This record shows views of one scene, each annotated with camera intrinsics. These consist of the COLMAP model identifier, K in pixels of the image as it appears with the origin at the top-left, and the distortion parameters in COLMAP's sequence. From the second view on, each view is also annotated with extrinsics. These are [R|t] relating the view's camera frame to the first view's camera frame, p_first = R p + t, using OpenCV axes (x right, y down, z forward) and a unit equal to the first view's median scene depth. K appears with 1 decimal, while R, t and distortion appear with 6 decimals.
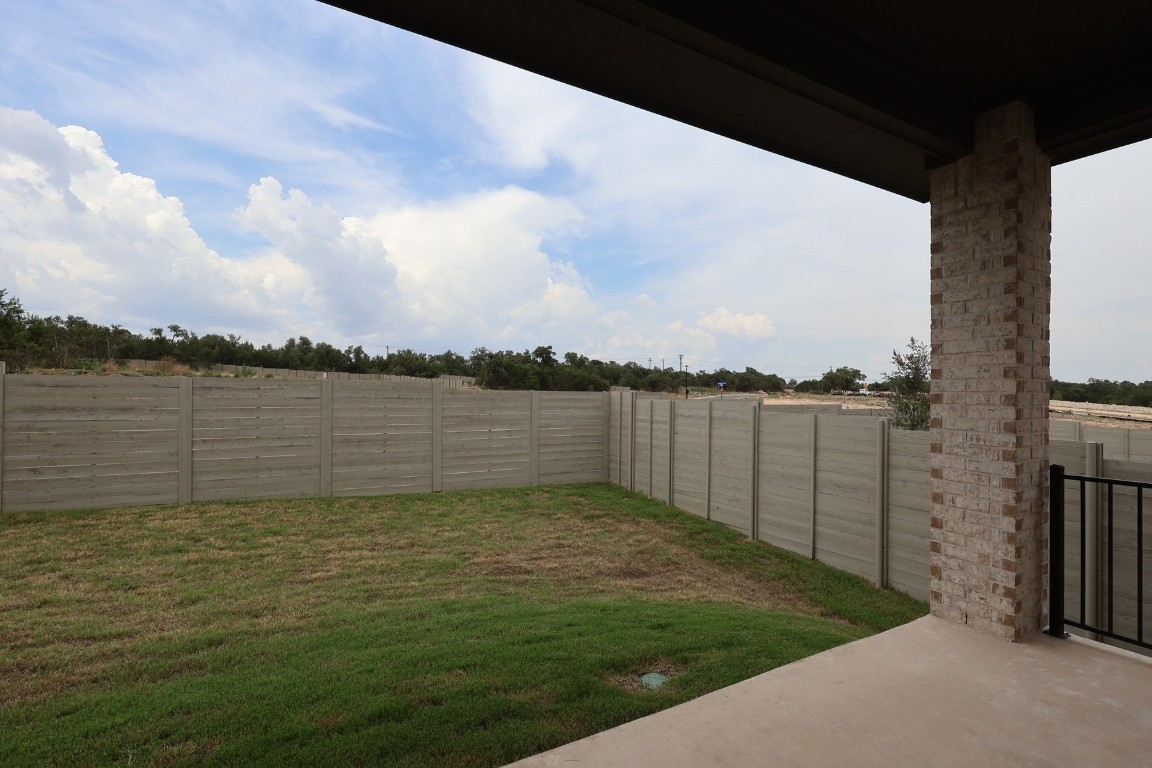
lens RADIAL K [[536.2, 0, 575.5], [0, 536.2, 386.1], [0, 0, 1]] dist [-0.001303, 0.001309]
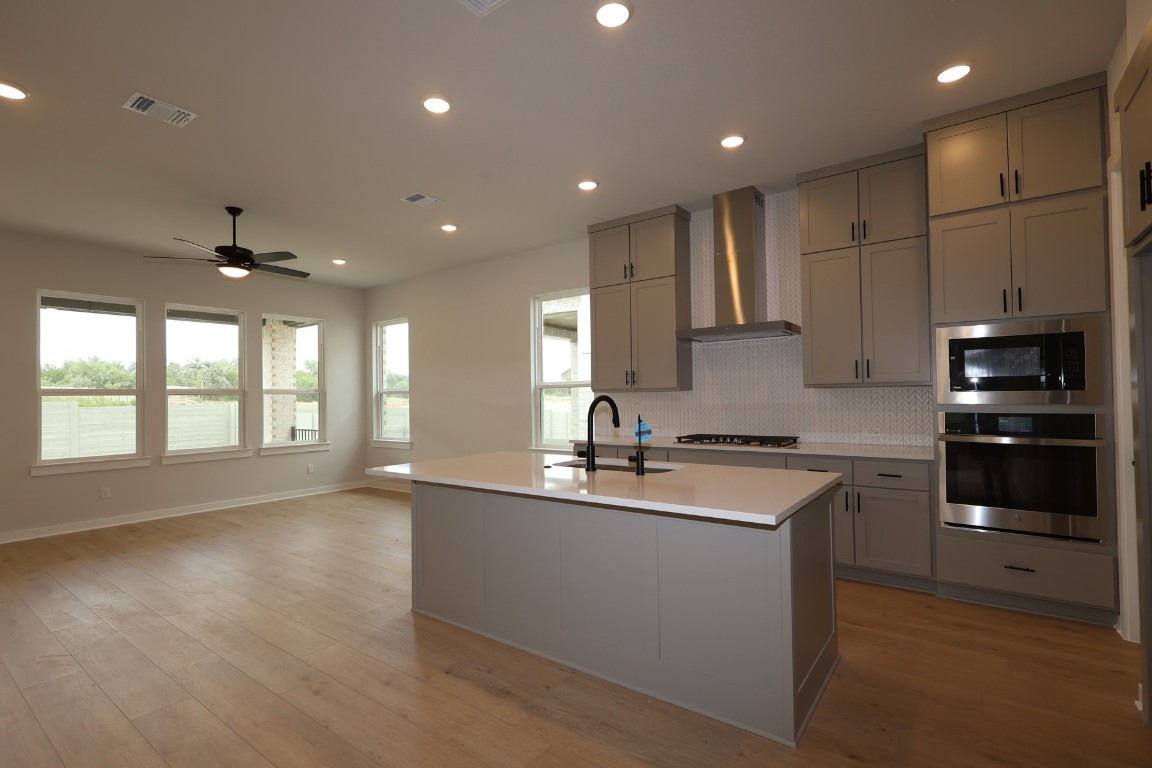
lens RADIAL K [[536.2, 0, 575.5], [0, 536.2, 386.1], [0, 0, 1]] dist [-0.001303, 0.001309]
pose [[0.912710, -0.018974, 0.408166, 0.343992], [0.022708, 0.999733, -0.004303, -0.011437], [-0.407976, 0.013196, 0.912897, -0.782988]]
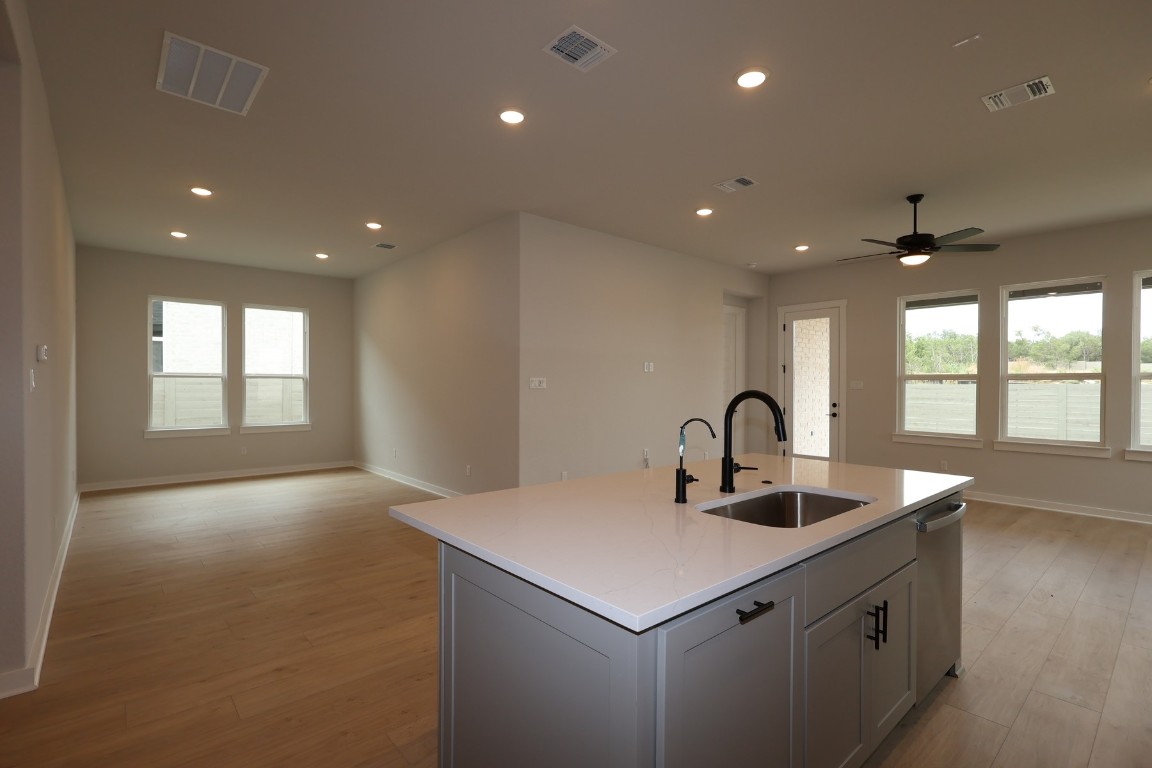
lens RADIAL K [[536.2, 0, 575.5], [0, 536.2, 386.1], [0, 0, 1]] dist [-0.001303, 0.001309]
pose [[0.206049, -0.006217, -0.978522, 0.657834], [0.008483, 0.999954, -0.004567, -0.008885], [0.978505, -0.007360, 0.206092, -0.629772]]
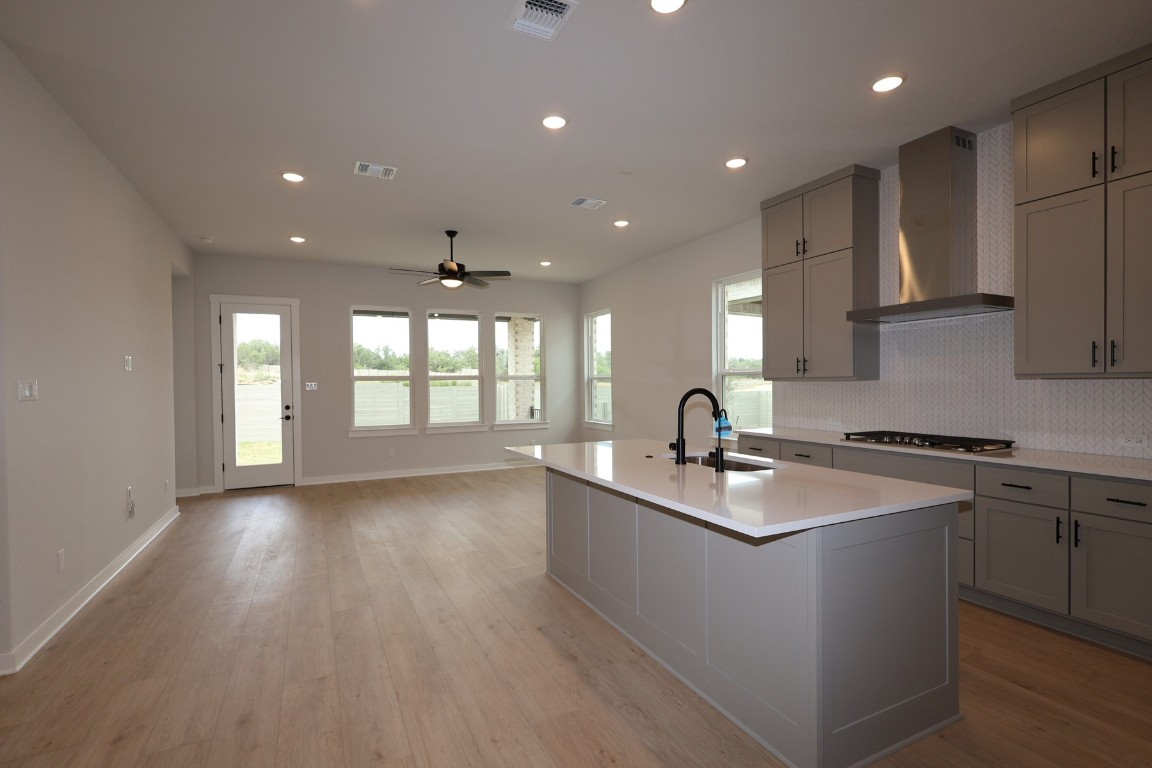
lens RADIAL K [[536.2, 0, 575.5], [0, 536.2, 386.1], [0, 0, 1]] dist [-0.001303, 0.001309]
pose [[0.998272, -0.021978, -0.054503, 0.426515], [0.022974, 0.999579, 0.017712, -0.014982], [0.054091, -0.018934, 0.998356, -0.811186]]
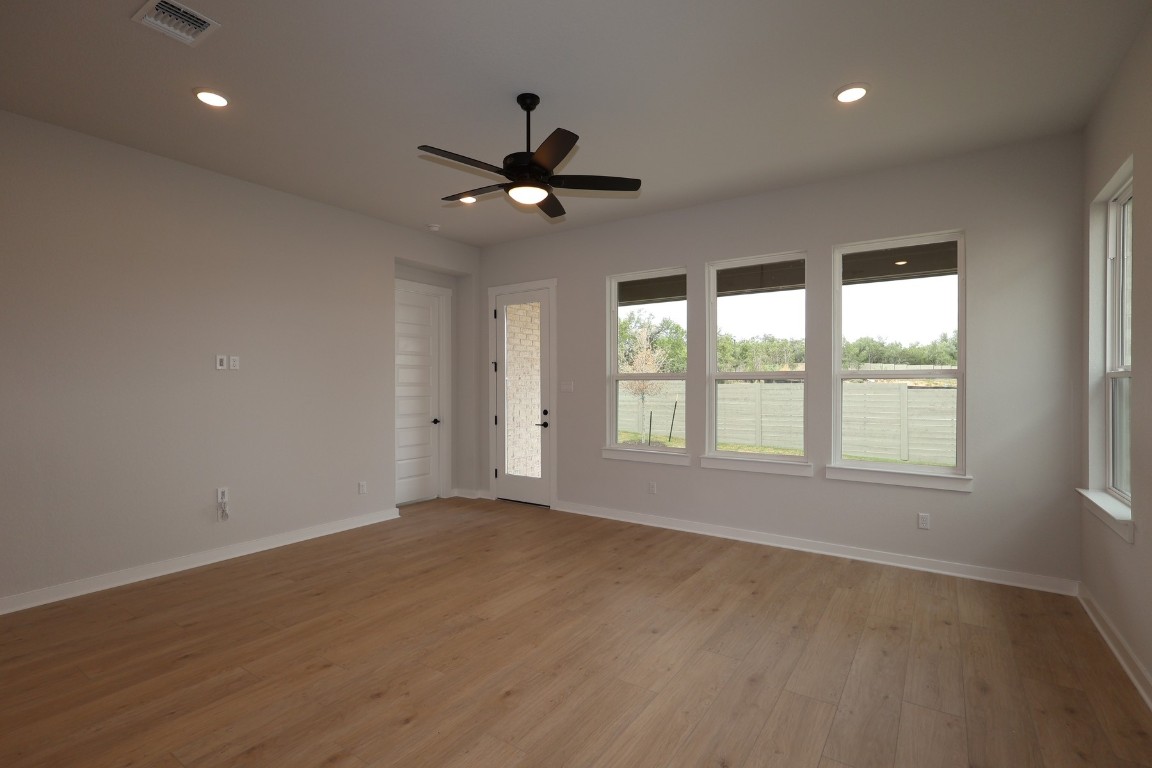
lens RADIAL K [[536.2, 0, 575.5], [0, 536.2, 386.1], [0, 0, 1]] dist [-0.001303, 0.001309]
pose [[0.443172, -0.008842, -0.896393, 0.546537], [0.015794, 0.999873, -0.002055, -0.009912], [0.896297, -0.013247, 0.443256, -0.358462]]
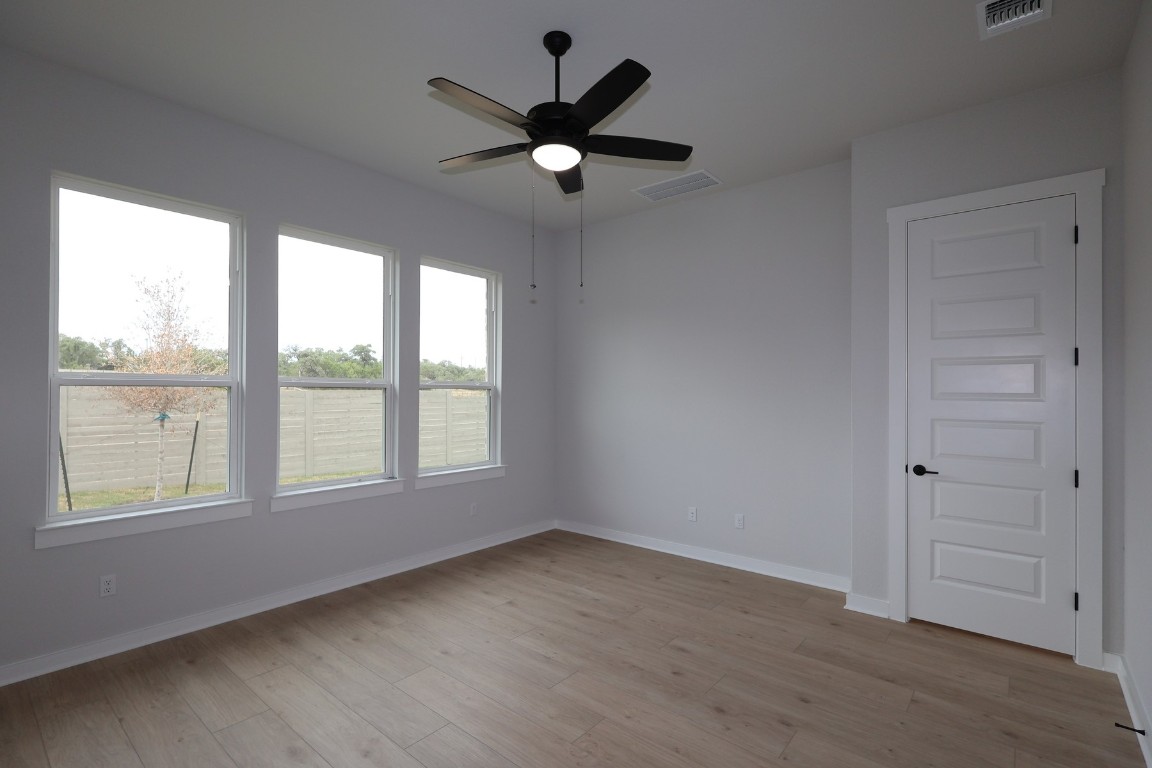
lens RADIAL K [[536.2, 0, 575.5], [0, 536.2, 386.1], [0, 0, 1]] dist [-0.001303, 0.001309]
pose [[0.936288, -0.006153, 0.351179, -0.389980], [0.004474, 0.999974, 0.005593, -0.023949], [-0.351204, -0.003665, 0.936292, -0.450451]]
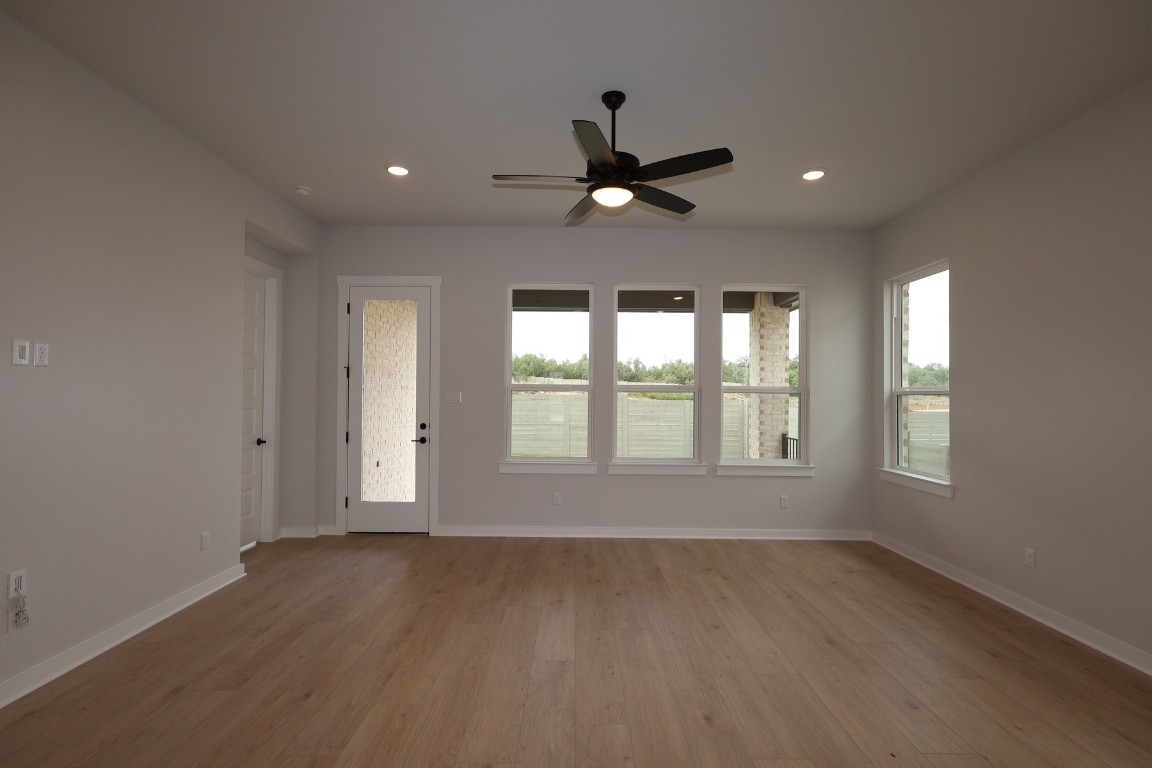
lens RADIAL K [[536.2, 0, 575.5], [0, 536.2, 386.1], [0, 0, 1]] dist [-0.001303, 0.001309]
pose [[0.871833, -0.012284, -0.489650, 0.388115], [0.006635, 0.999890, -0.013271, -0.013613], [0.489759, 0.008321, 0.871818, -0.505366]]
